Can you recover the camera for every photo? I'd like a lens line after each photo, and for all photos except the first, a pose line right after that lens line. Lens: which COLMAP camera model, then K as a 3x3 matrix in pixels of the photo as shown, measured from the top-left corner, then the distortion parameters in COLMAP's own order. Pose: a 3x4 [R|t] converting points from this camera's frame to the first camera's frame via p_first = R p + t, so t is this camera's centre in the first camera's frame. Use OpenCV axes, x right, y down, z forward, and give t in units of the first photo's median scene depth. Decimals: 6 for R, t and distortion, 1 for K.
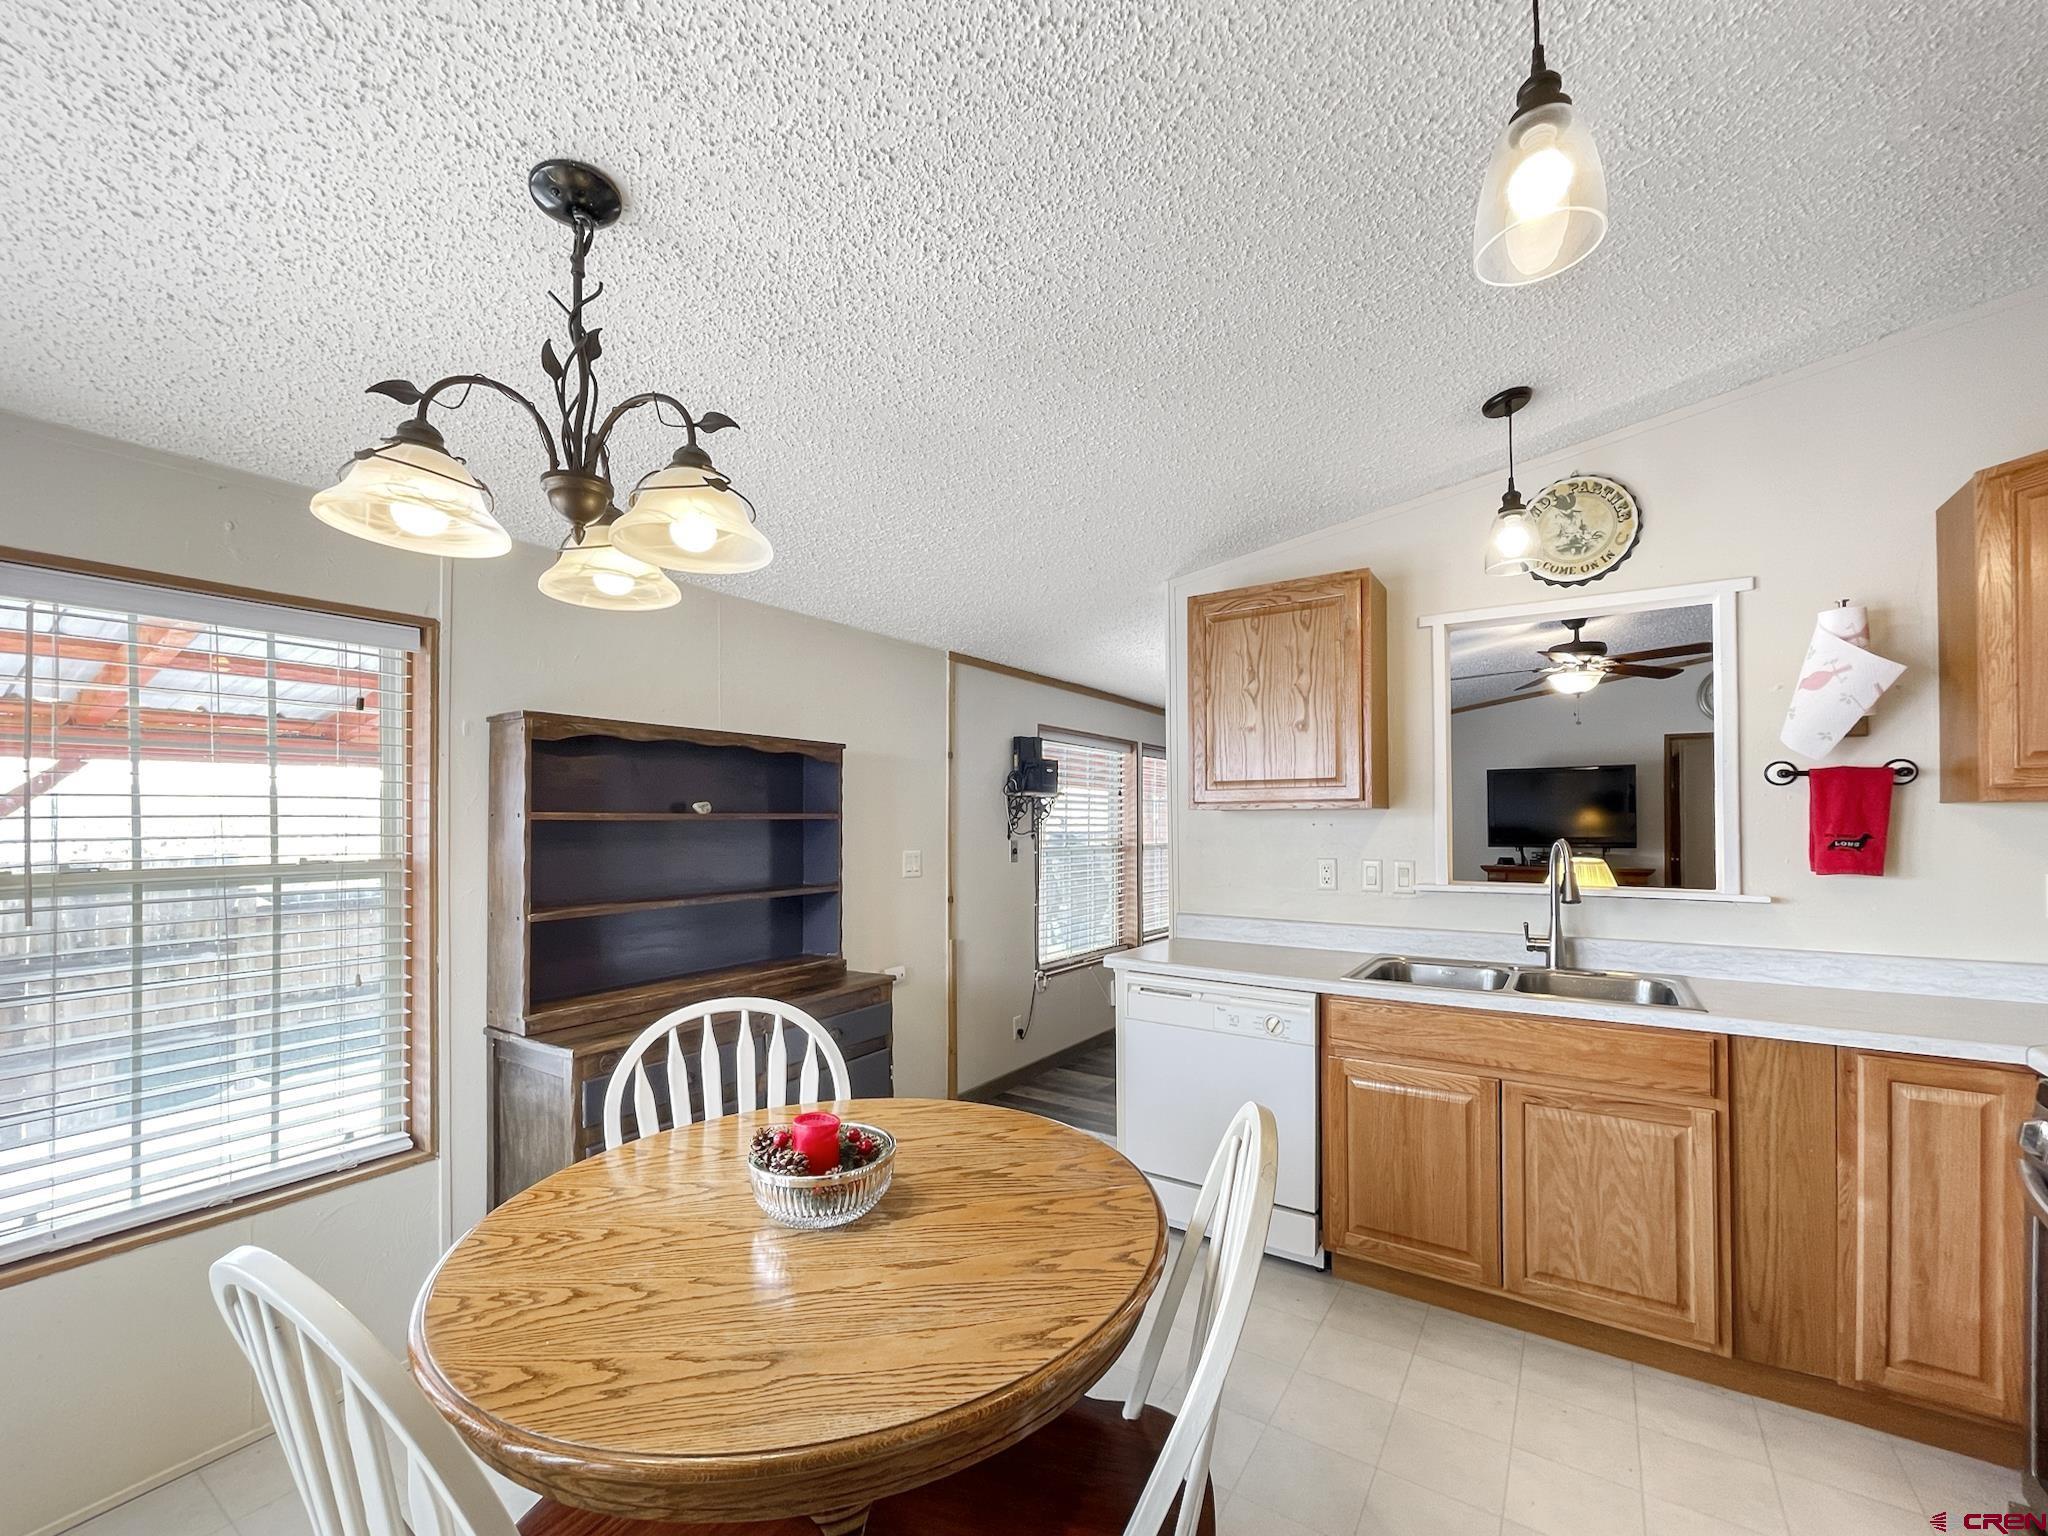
lens RADIAL K [[843.2, 0, 1044.2], [0, 843.2, 806.6], [0, 0, 1]] dist [-0.002303, 0.000059]
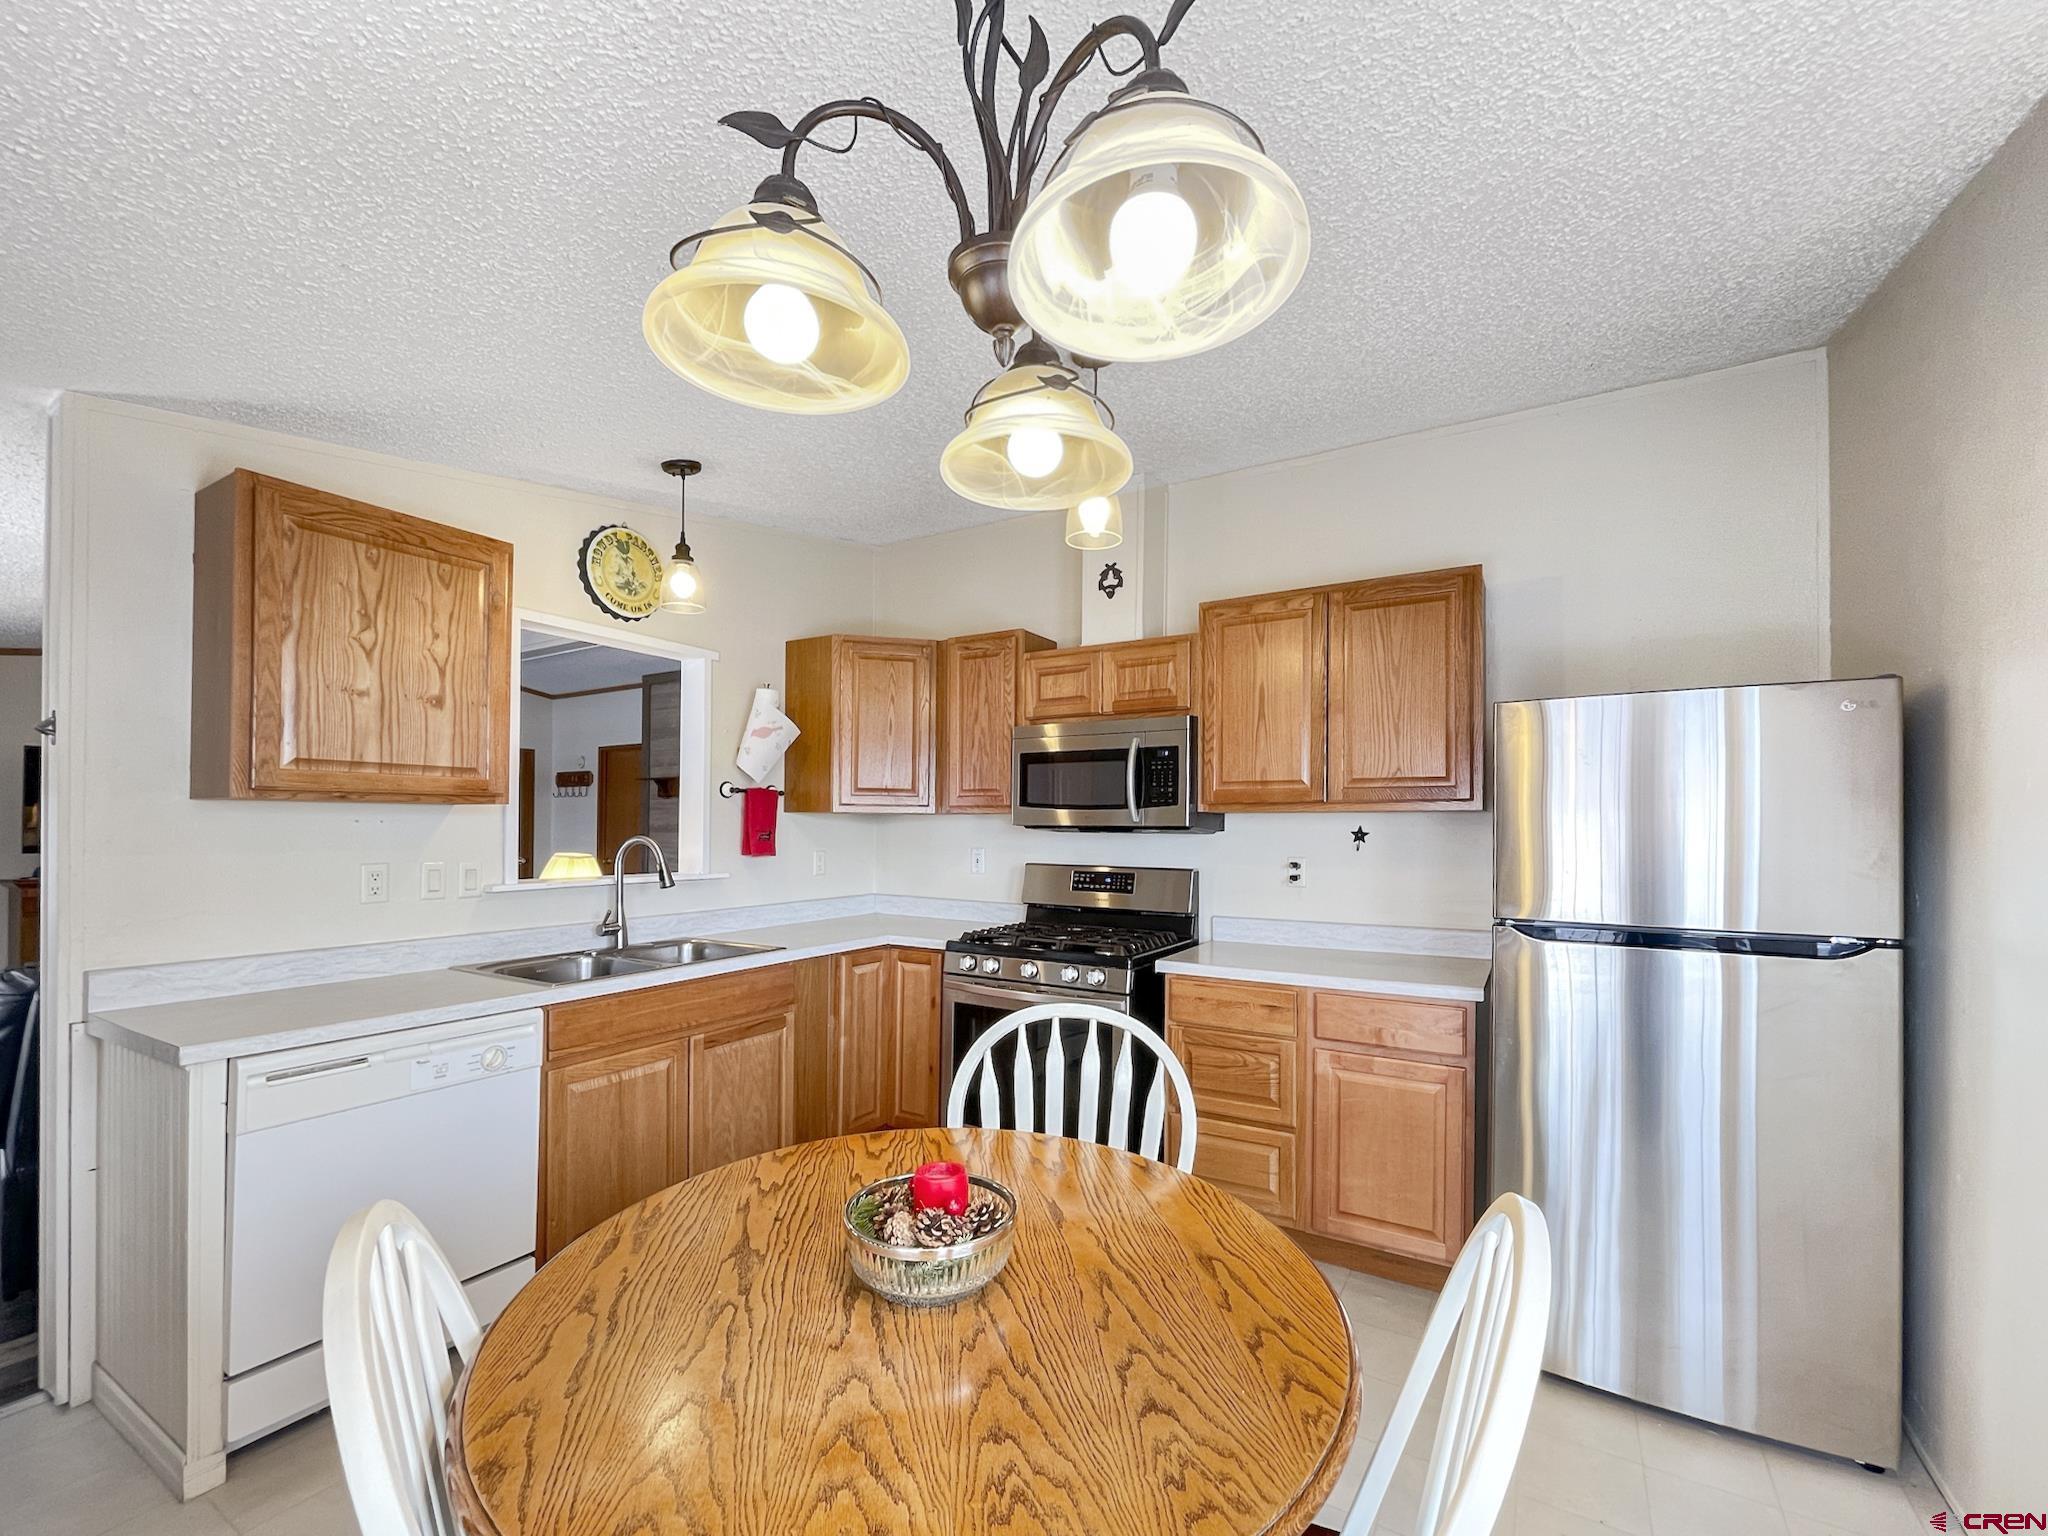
lens RADIAL K [[844.6, 0, 1018.7], [0, 844.6, 797.3], [0, 0, 1]] dist [0.005197, -0.003106]
pose [[-0.024019, 0.035689, 0.999074, -0.659248], [-0.026470, 0.998990, -0.036322, 0.016225], [-0.999361, -0.027318, -0.023050, 0.556317]]
